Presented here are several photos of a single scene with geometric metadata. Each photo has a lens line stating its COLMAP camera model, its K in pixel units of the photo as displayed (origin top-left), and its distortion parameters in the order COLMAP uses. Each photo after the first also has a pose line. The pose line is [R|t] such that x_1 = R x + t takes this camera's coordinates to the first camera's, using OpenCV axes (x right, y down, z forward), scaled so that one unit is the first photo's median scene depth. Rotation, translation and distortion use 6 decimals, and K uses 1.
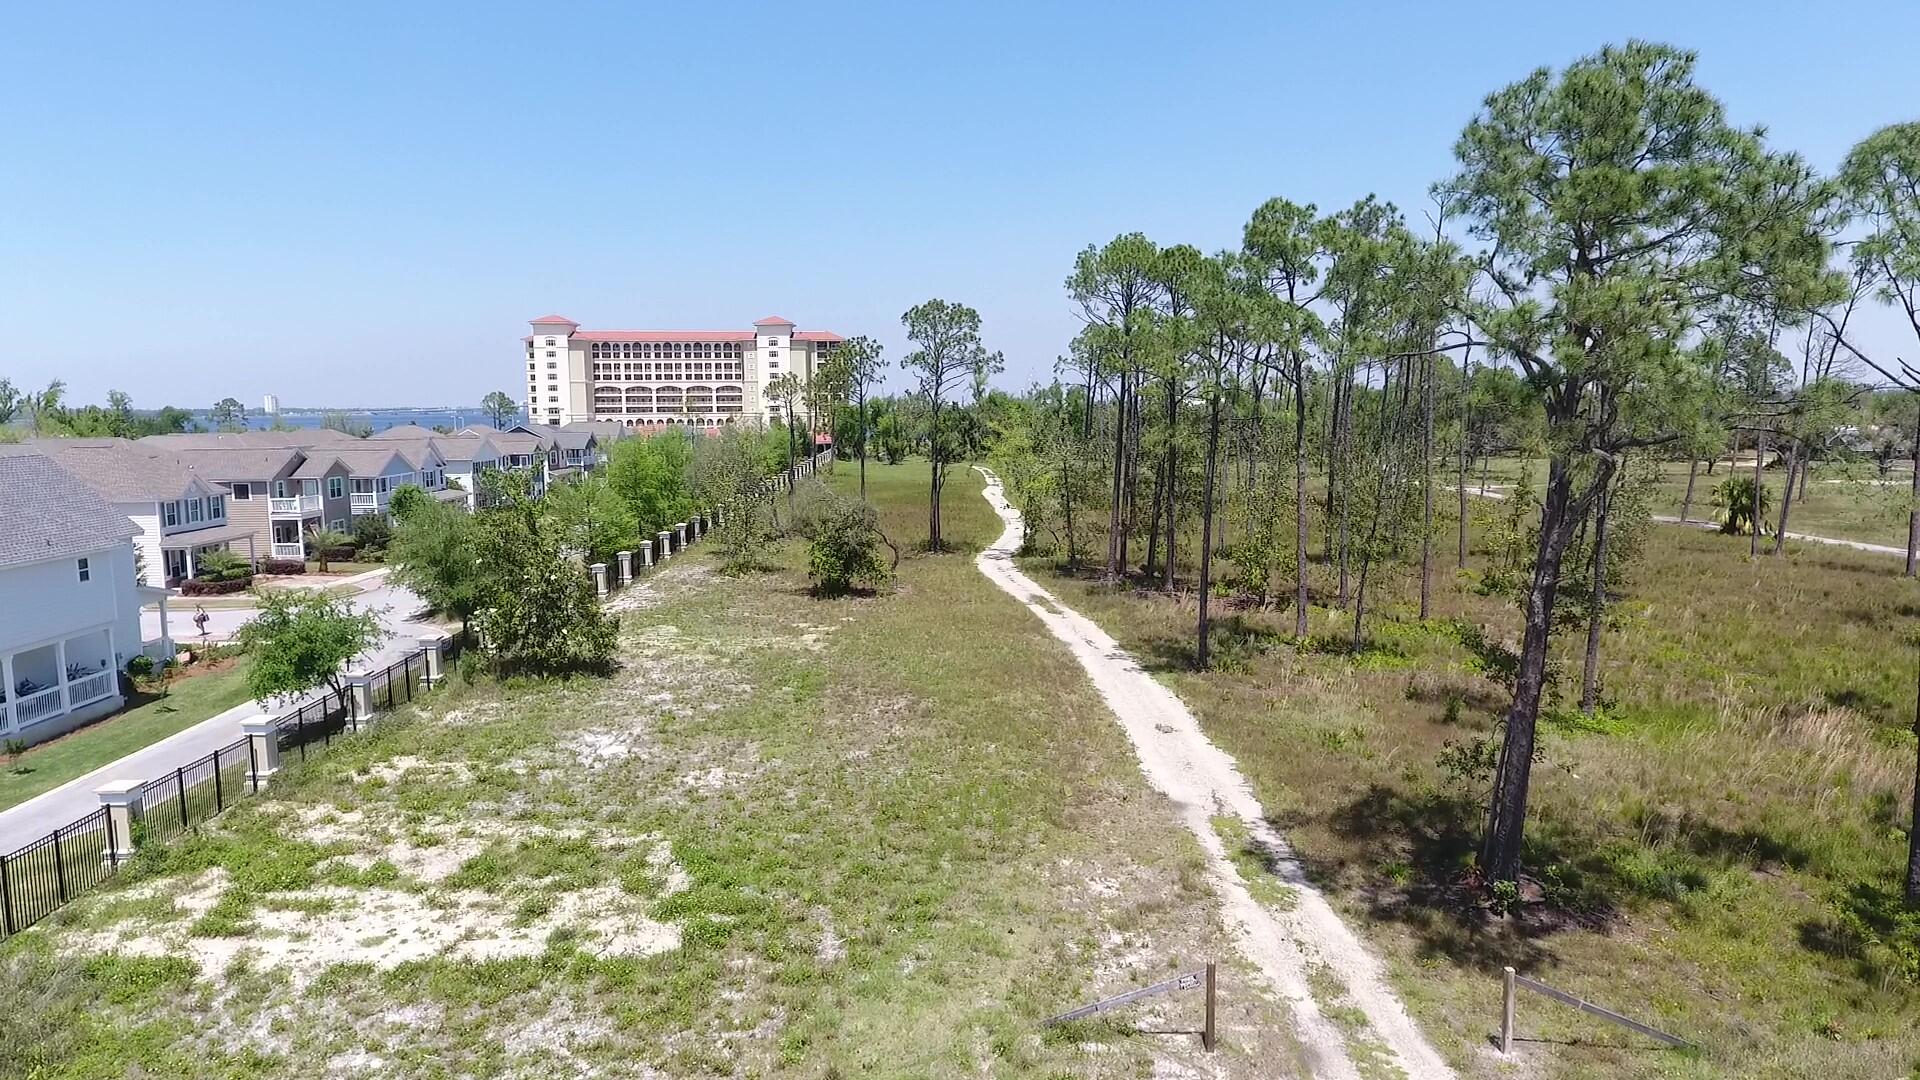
lens RADIAL K [[1173.7, 0, 957.1], [0, 1173.7, 543.6], [0, 0, 1]] dist [-0.006006, 0.002090]
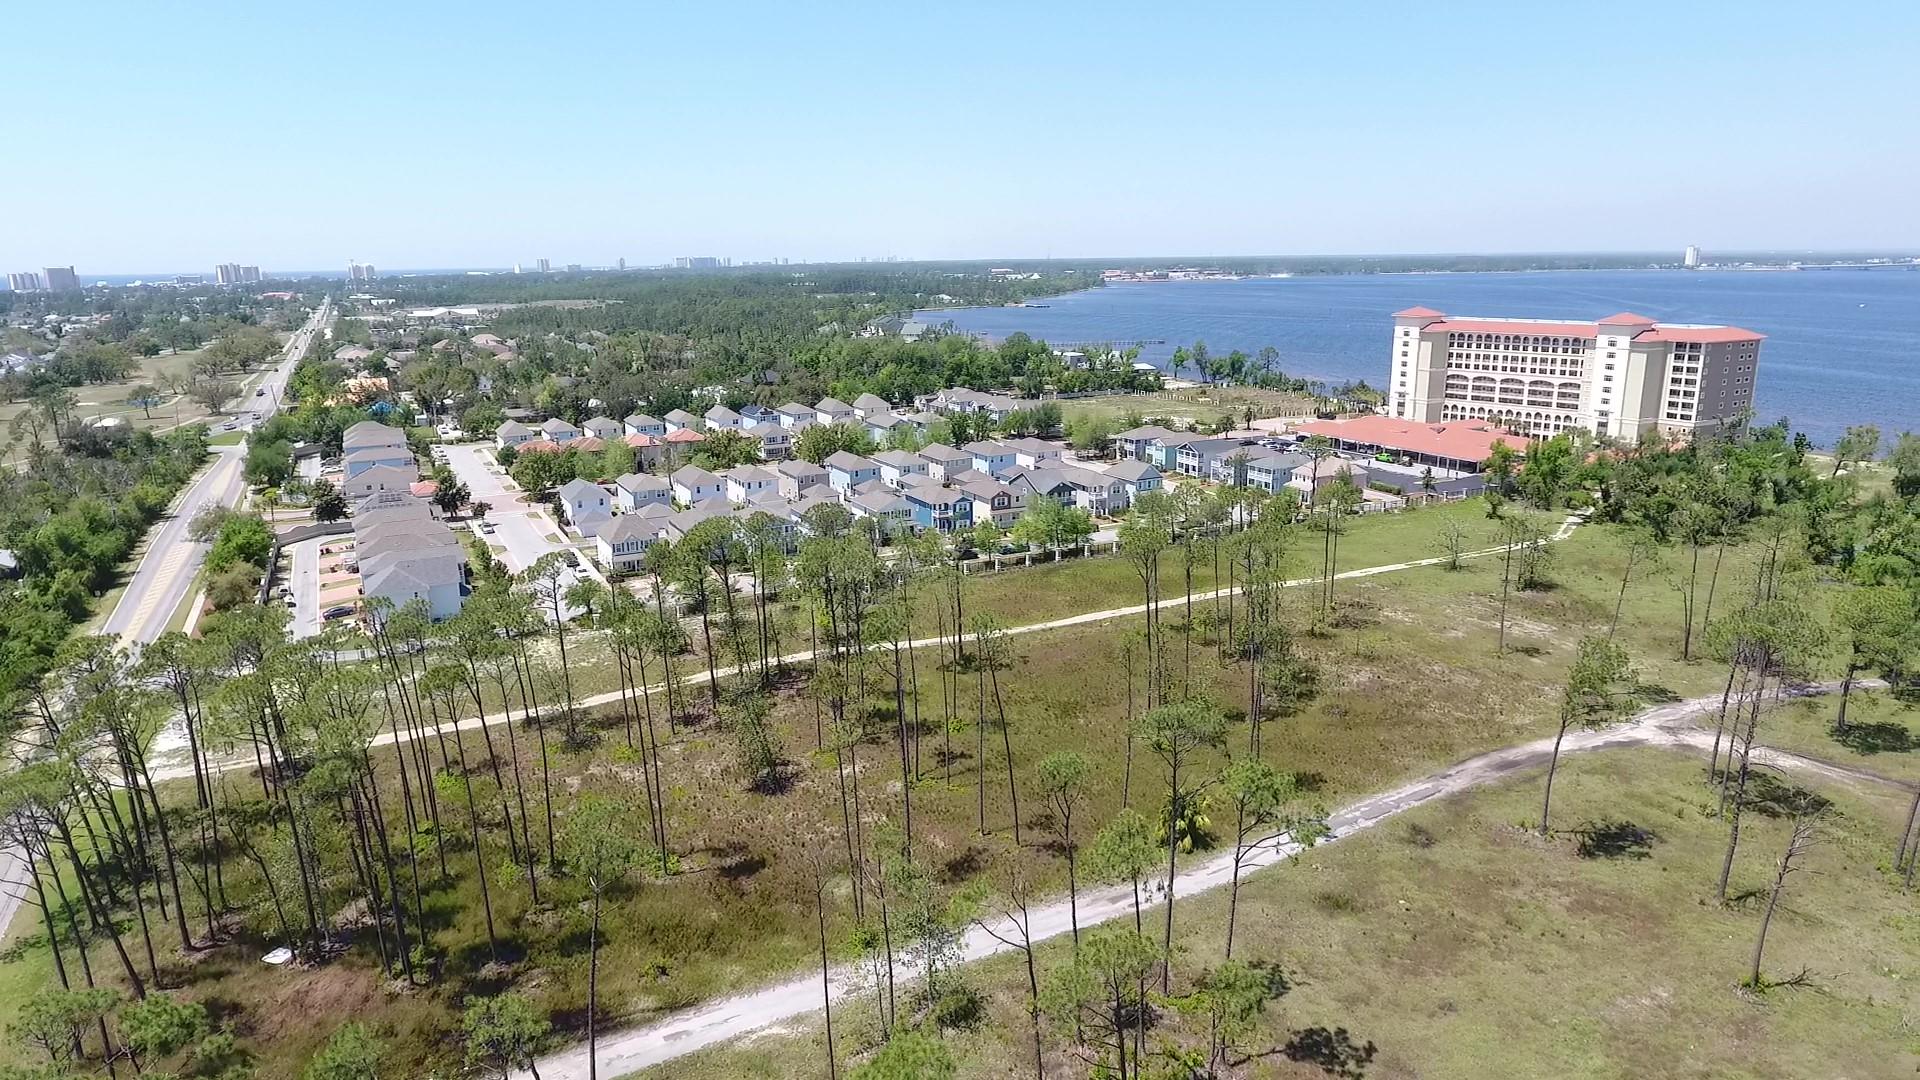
lens RADIAL K [[1173.7, 0, 957.1], [0, 1173.7, 543.6], [0, 0, 1]] dist [-0.006006, 0.002090]
pose [[0.443970, 0.217208, -0.869317, 2.769442], [-0.098479, 0.976125, 0.193601, -0.871694], [0.890614, -0.000344, 0.454761, 0.650319]]
